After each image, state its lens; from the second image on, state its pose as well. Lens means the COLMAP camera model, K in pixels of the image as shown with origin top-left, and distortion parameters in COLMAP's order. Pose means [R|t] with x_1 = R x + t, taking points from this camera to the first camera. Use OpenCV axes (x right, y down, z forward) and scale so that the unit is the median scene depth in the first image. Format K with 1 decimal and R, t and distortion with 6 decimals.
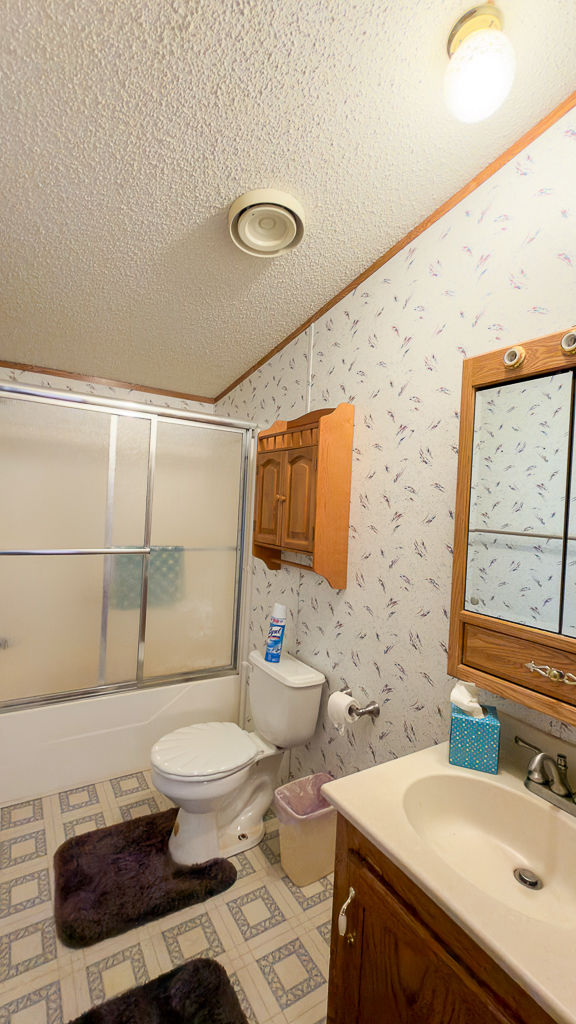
lens RADIAL K [[452.2, 0, 290.2], [0, 452.2, 510.3], [0, 0, 1]] dist [0.000816, -0.000481]
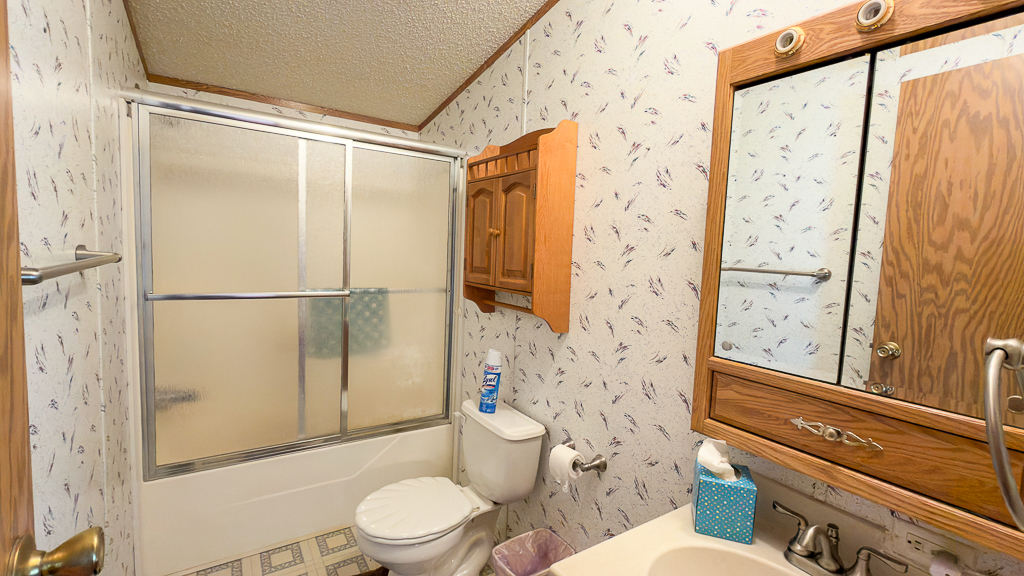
lens RADIAL K [[452.2, 0, 512.0], [0, 452.2, 288.0], [0, 0, 1]] dist [0.000816, -0.000481]
pose [[0.999674, -0.011810, 0.022618, -0.007629], [0.010044, 0.997005, 0.076684, 0.015133], [-0.023456, -0.076432, 0.996799, 0.110886]]
